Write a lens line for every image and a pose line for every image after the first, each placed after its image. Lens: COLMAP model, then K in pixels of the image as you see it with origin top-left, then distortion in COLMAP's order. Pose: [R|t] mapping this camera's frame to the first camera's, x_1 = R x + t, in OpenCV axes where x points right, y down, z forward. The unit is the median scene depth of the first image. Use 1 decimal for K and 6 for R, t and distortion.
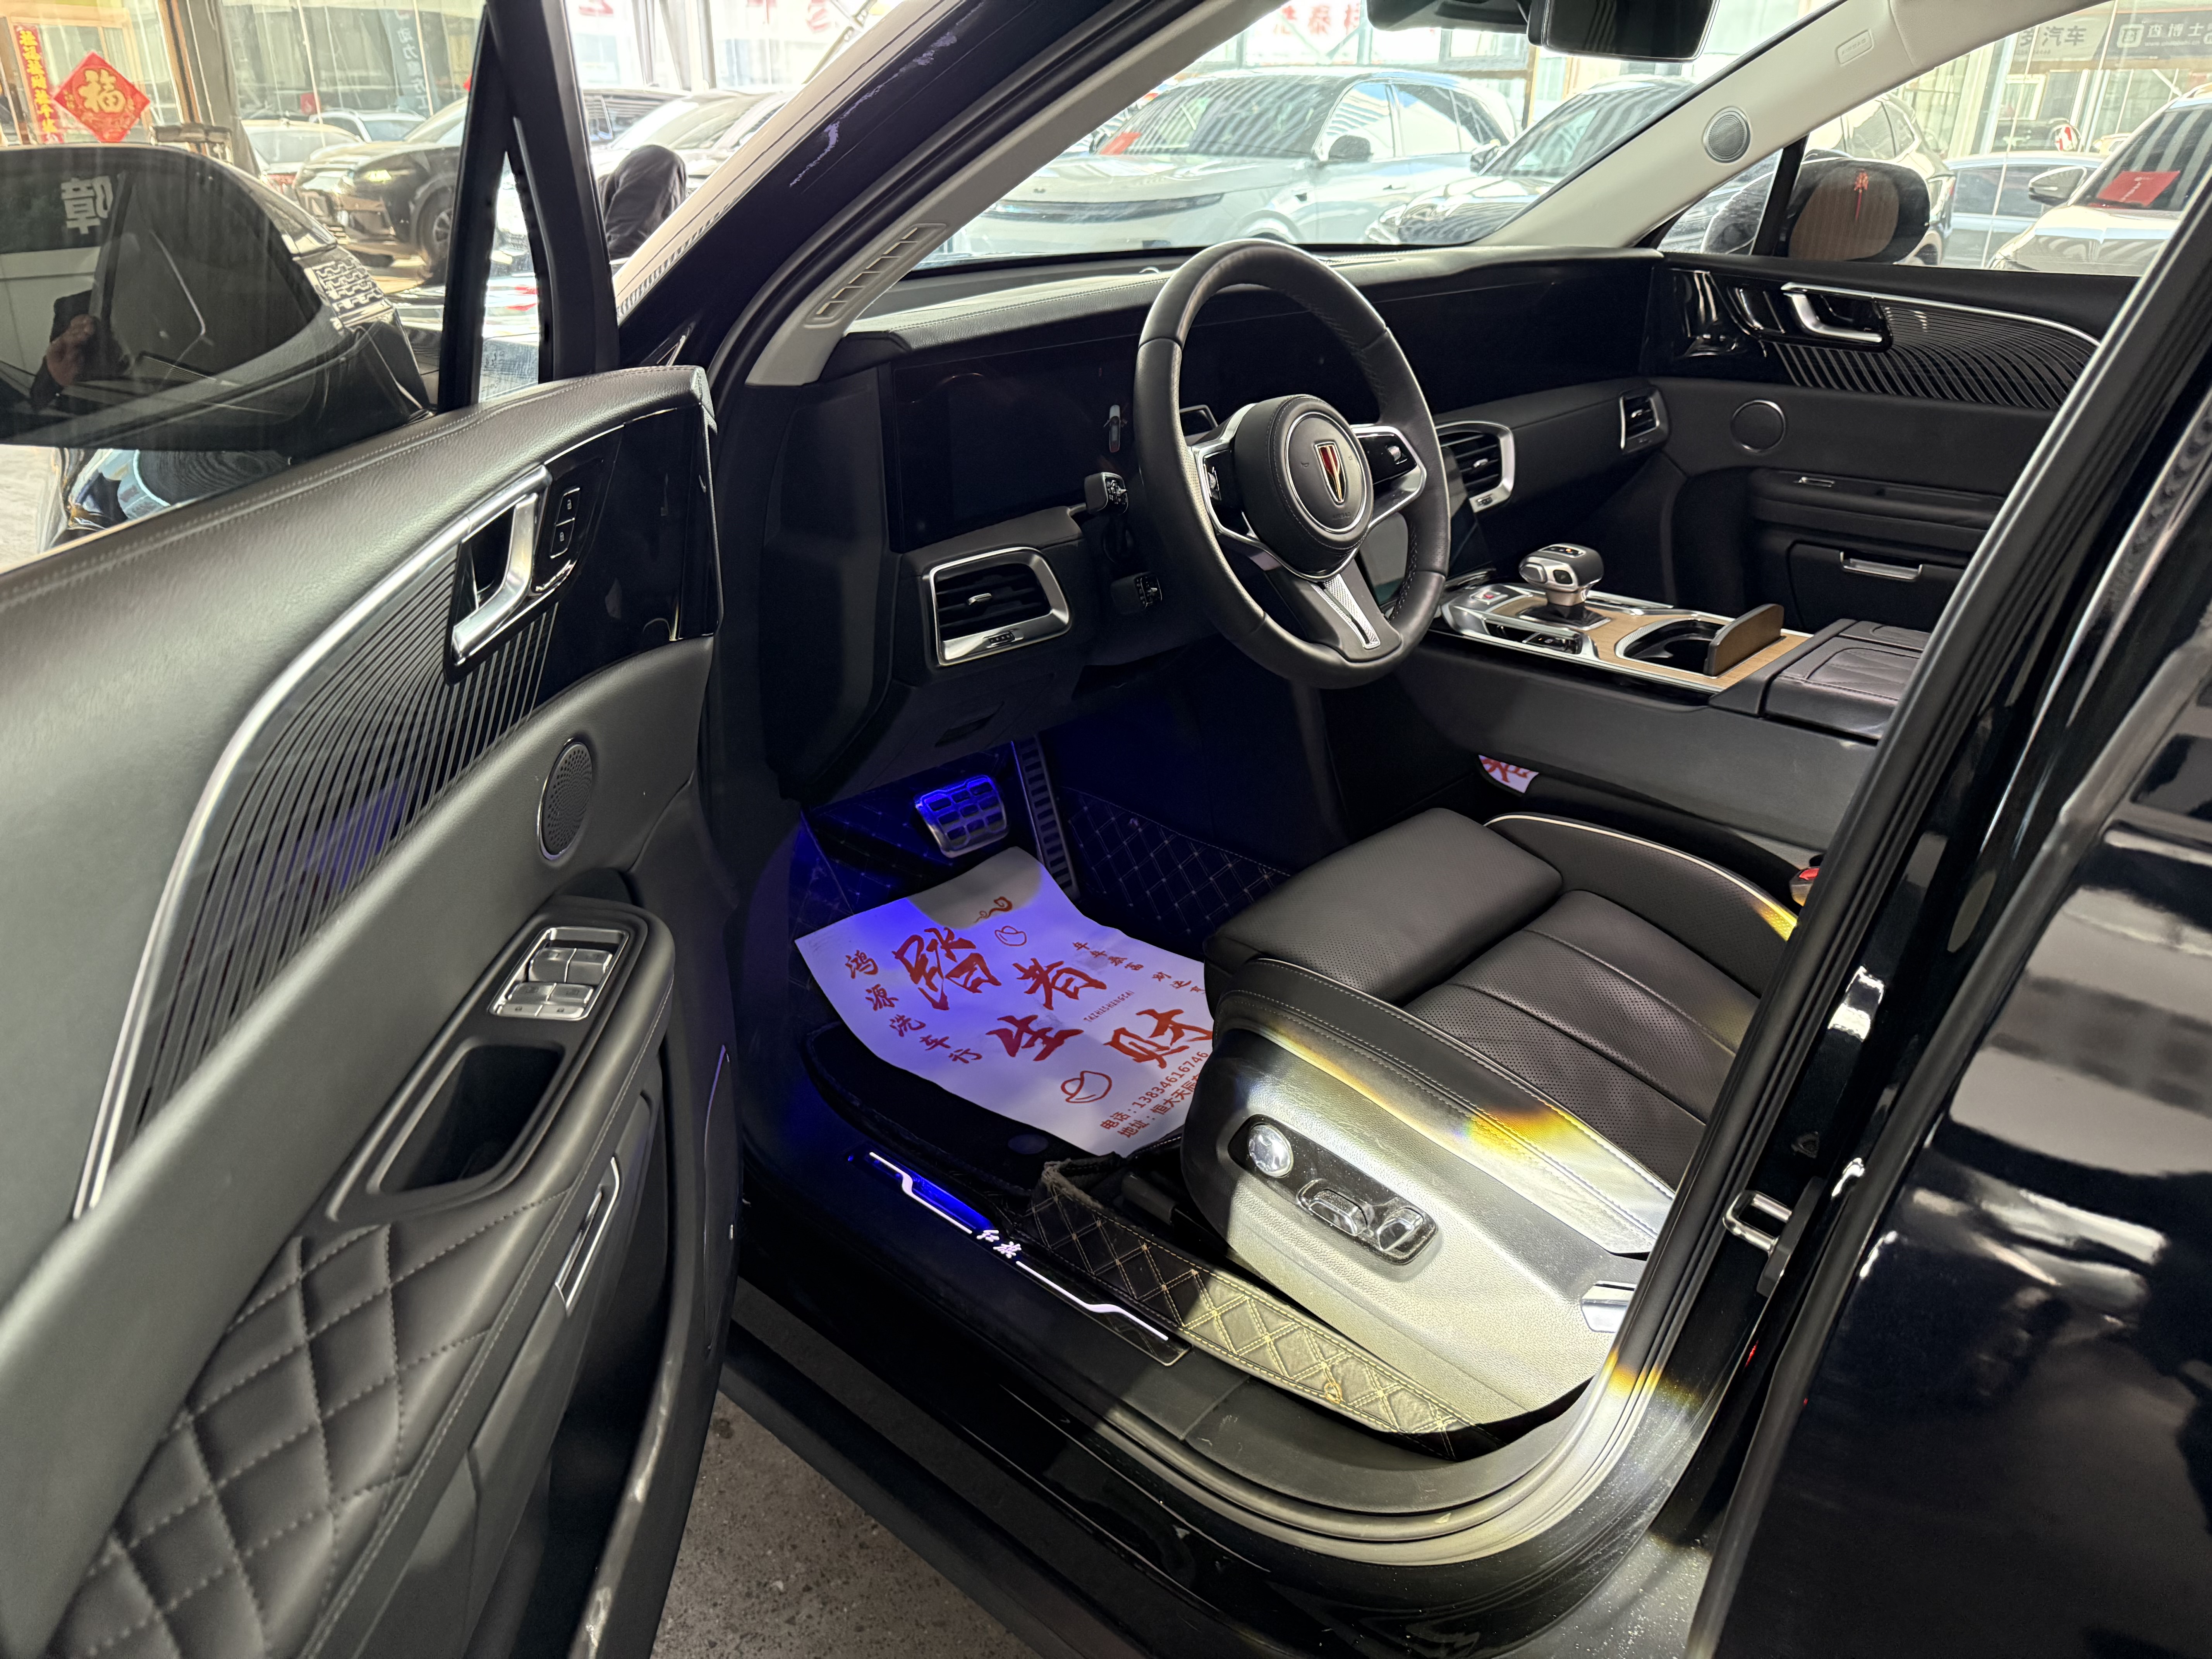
lens RADIAL K [[1622.7, 0, 1106.0], [0, 1622.7, 829.5], [0, 0, 1]] dist [0.062313, -0.072500]
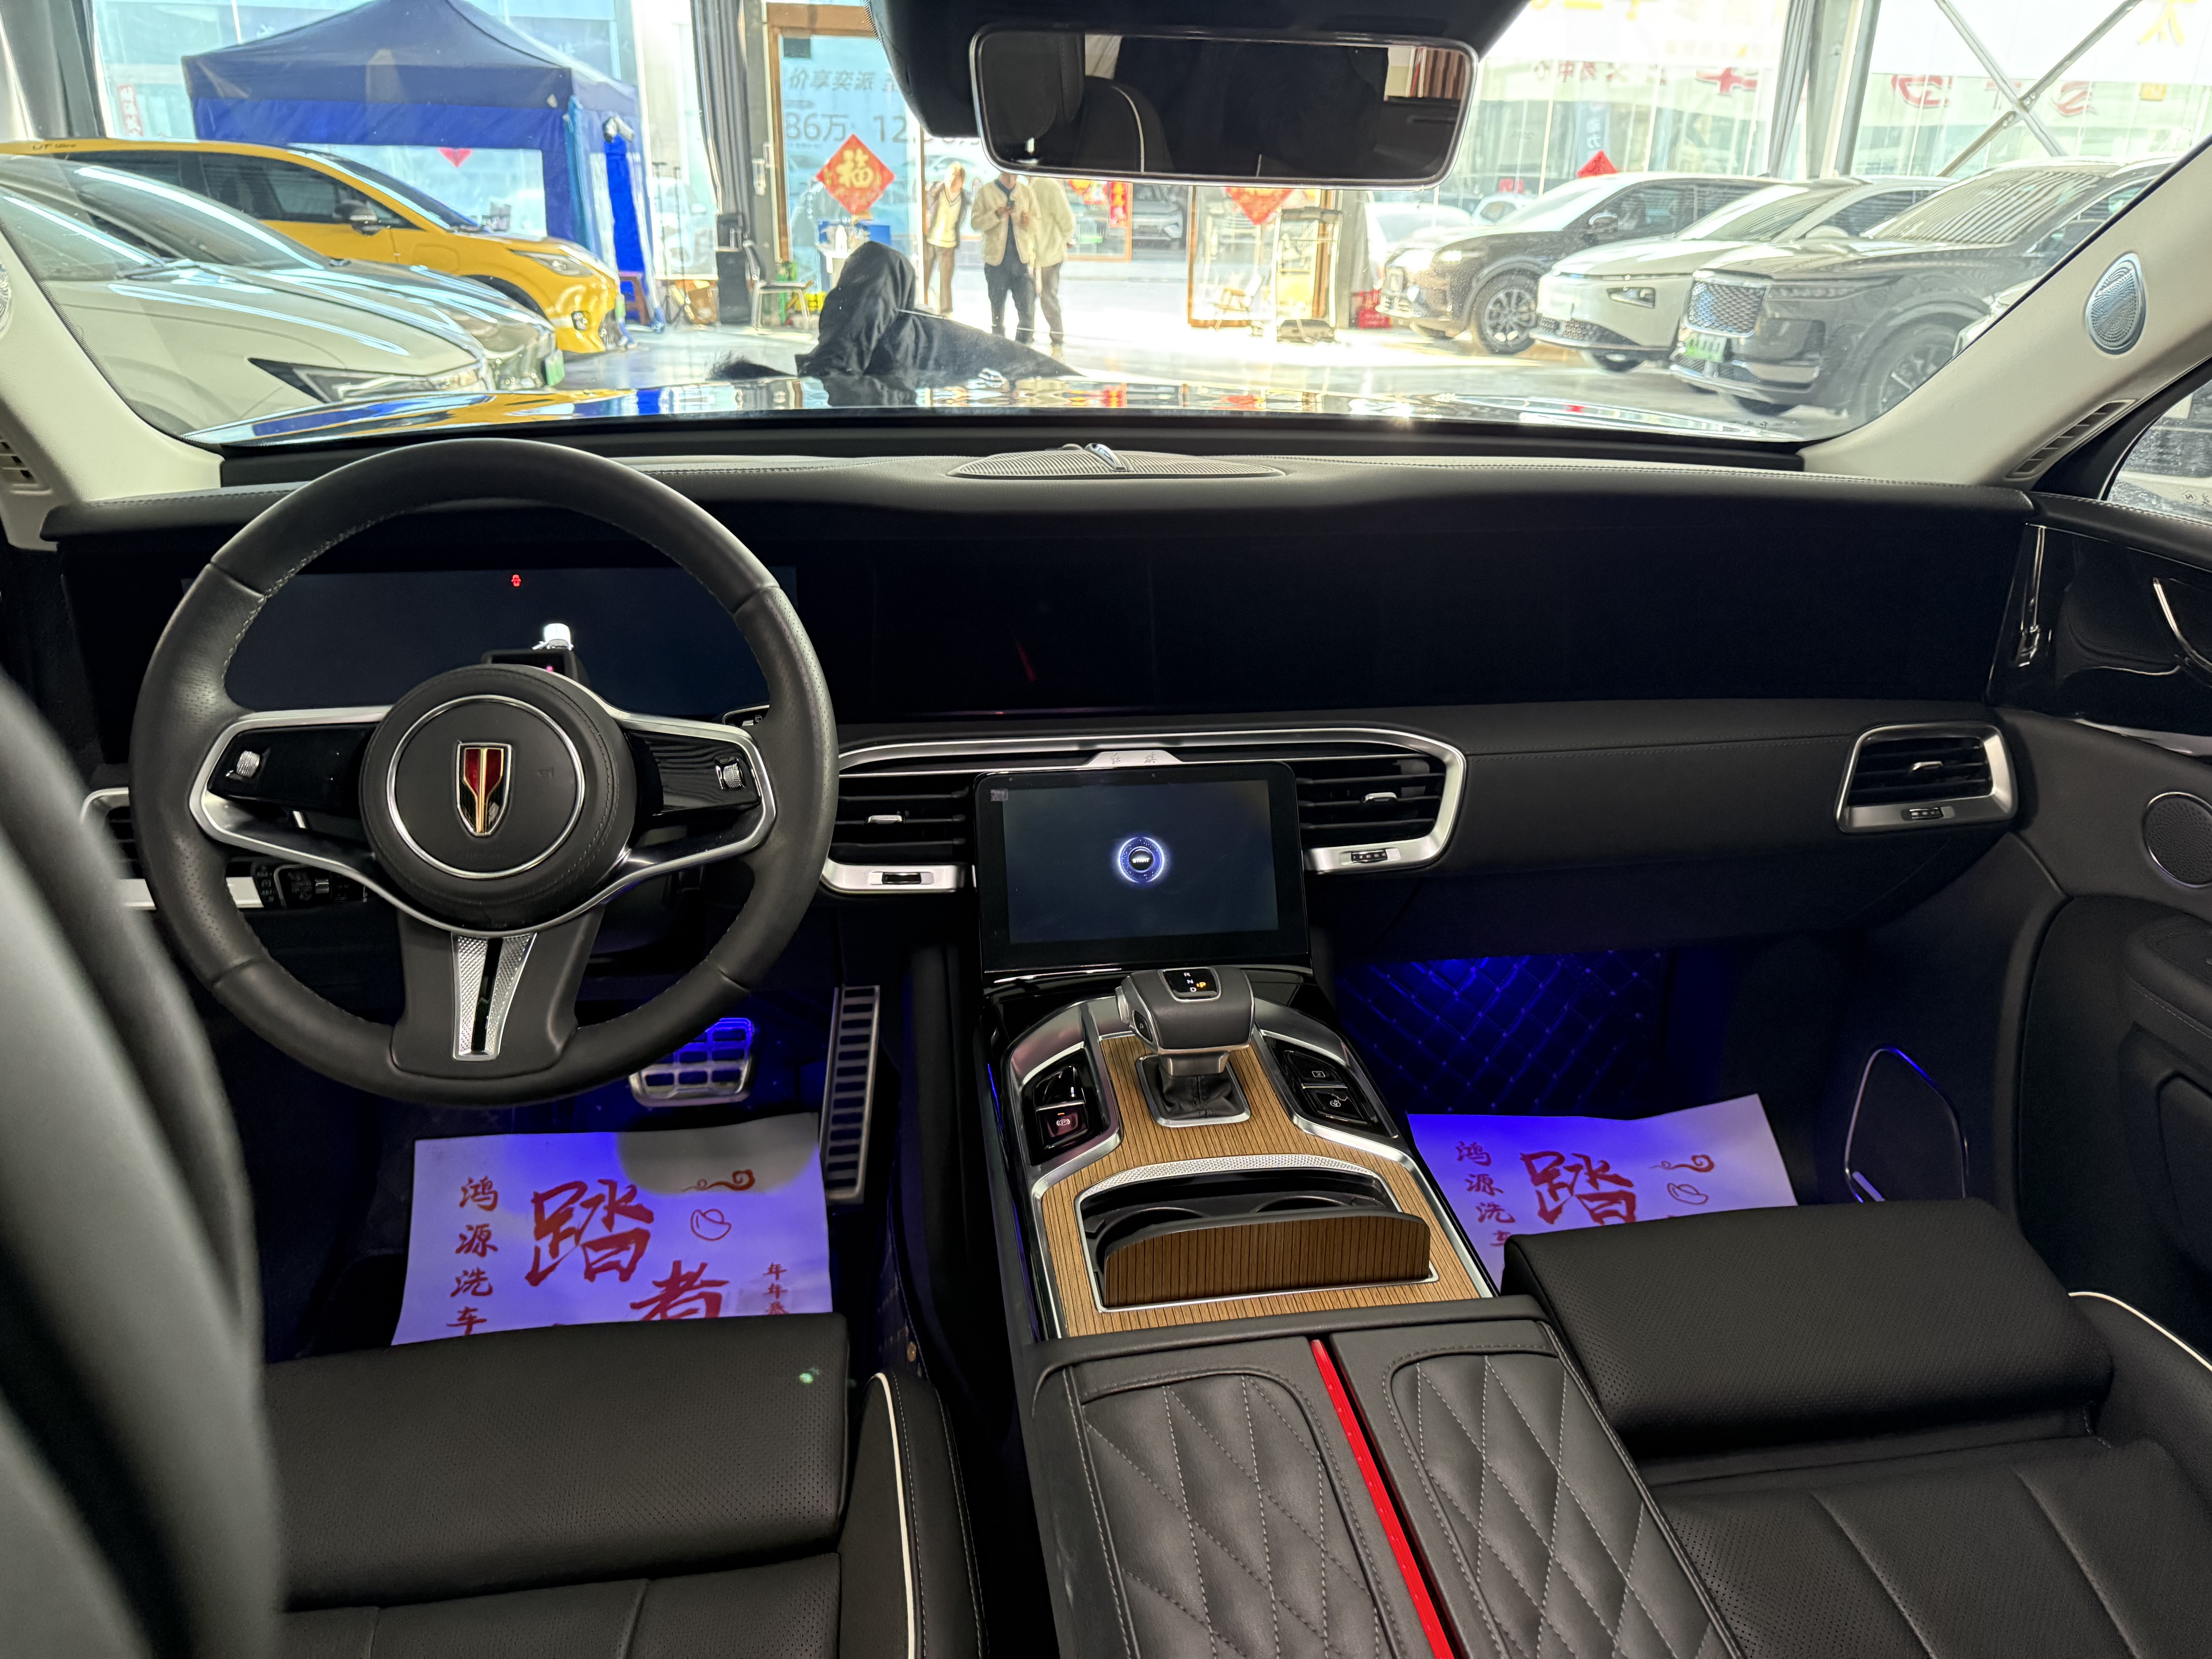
lens RADIAL K [[1622.7, 0, 1106.0], [0, 1622.7, 829.5], [0, 0, 1]] dist [0.062313, -0.072500]
pose [[0.793099, 0.250401, -0.555242, 0.484192], [-0.275116, 0.960569, 0.040221, -0.202718], [0.543420, 0.120857, 0.830716, 0.407414]]
